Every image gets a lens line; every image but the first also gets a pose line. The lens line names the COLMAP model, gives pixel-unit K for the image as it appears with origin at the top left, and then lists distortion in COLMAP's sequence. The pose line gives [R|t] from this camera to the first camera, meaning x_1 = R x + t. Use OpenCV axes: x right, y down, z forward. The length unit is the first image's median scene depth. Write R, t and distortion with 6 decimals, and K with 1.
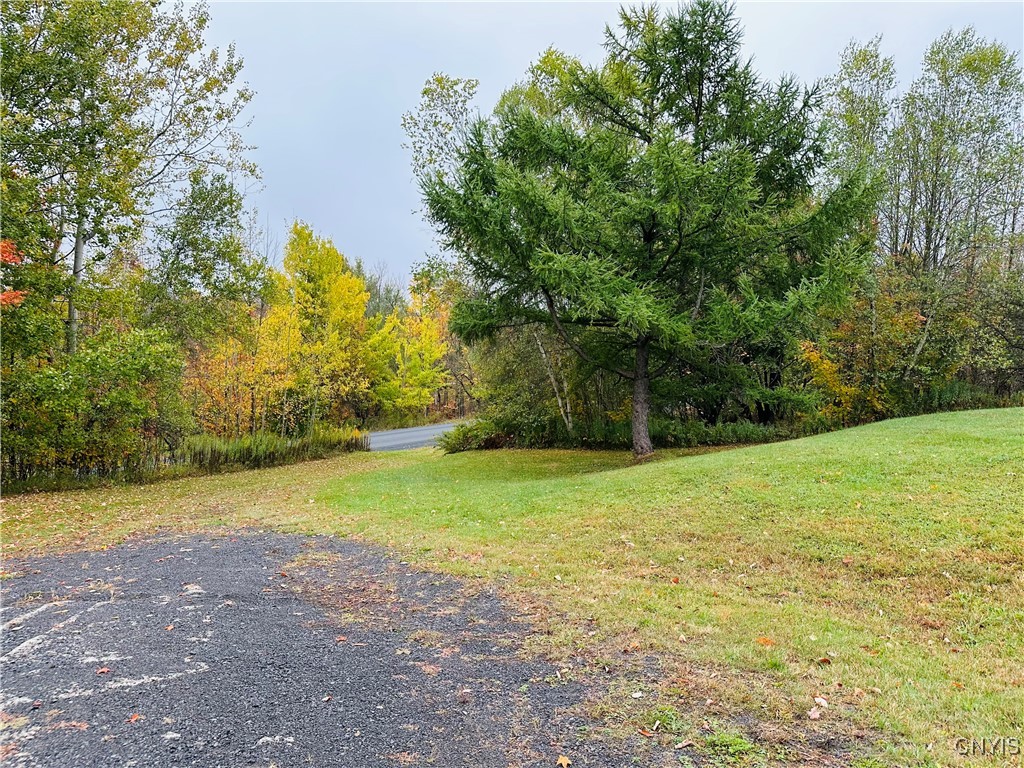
lens RADIAL K [[732.8, 0, 510.7], [0, 732.8, 383.2], [0, 0, 1]] dist [0.024707, -0.001243]
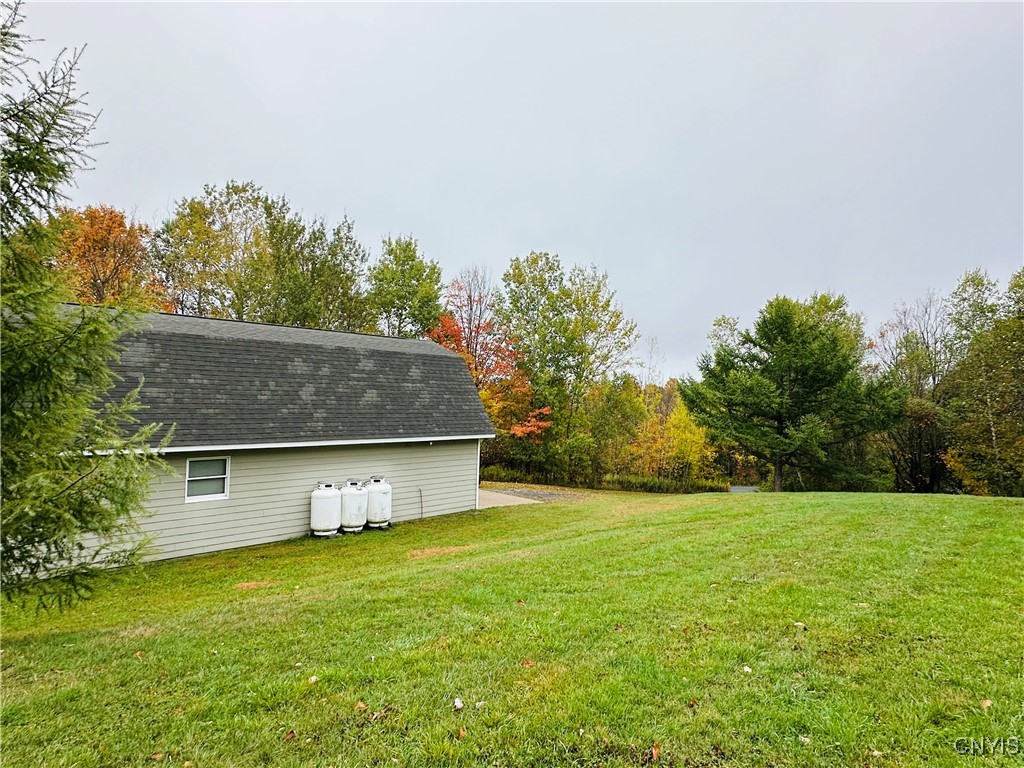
lens RADIAL K [[570.6, 0, 511.5], [0, 570.6, 384.3], [0, 0, 1]] dist [-0.026626, -0.000341]
pose [[0.746642, -0.021286, -0.664885, 0.596451], [-0.054732, 0.994134, -0.093288, -0.026997], [0.662971, 0.106044, 0.741097, -0.690001]]
